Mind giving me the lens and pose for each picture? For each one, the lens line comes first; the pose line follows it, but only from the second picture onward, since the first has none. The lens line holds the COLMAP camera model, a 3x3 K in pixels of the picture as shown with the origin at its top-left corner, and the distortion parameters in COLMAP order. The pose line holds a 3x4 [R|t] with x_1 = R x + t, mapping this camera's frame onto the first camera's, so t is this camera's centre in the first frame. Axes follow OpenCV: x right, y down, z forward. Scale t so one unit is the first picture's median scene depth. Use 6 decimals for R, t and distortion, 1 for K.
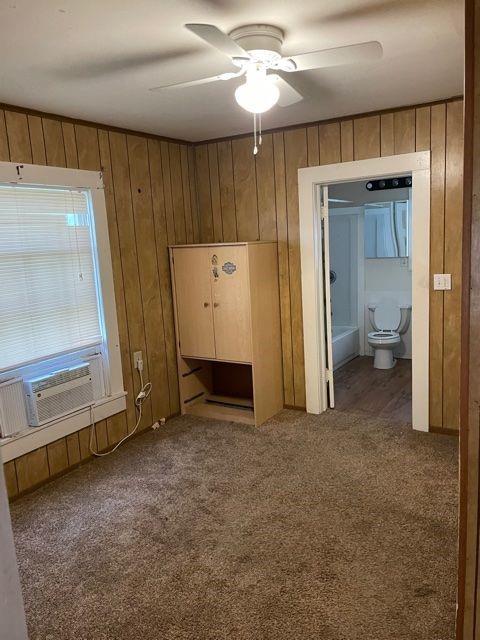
lens RADIAL K [[473.0, 0, 249.3], [0, 473.0, 319.3], [0, 0, 1]] dist [0.059830, -0.106797]
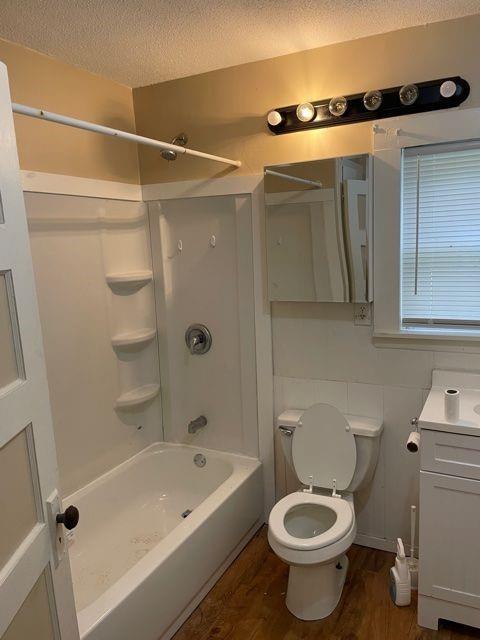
lens RADIAL K [[473.0, 0, 249.3], [0, 473.0, 319.3], [0, 0, 1]] dist [0.059830, -0.106797]
pose [[0.996250, -0.008846, 0.086064, 0.196701], [0.008281, 0.999942, 0.006918, -0.120752], [-0.086120, -0.006179, 0.996266, 0.615560]]
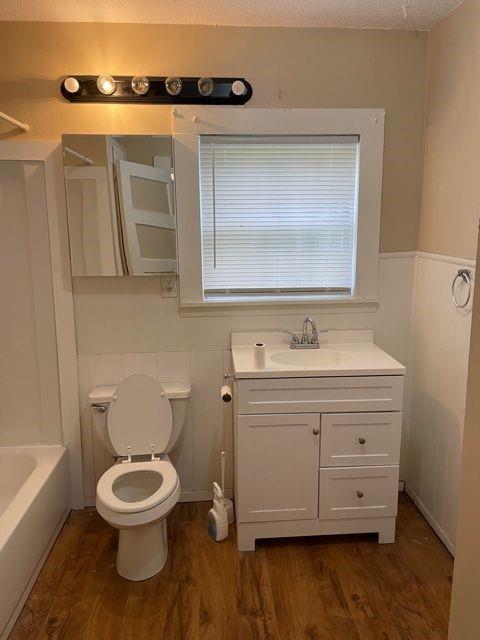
lens RADIAL K [[473.0, 0, 249.3], [0, 473.0, 319.3], [0, 0, 1]] dist [0.059830, -0.106797]
pose [[0.805903, -0.072171, 0.587632, 0.132372], [0.054733, 0.997374, 0.047431, -0.108938], [-0.589512, -0.006062, 0.807737, 0.617030]]
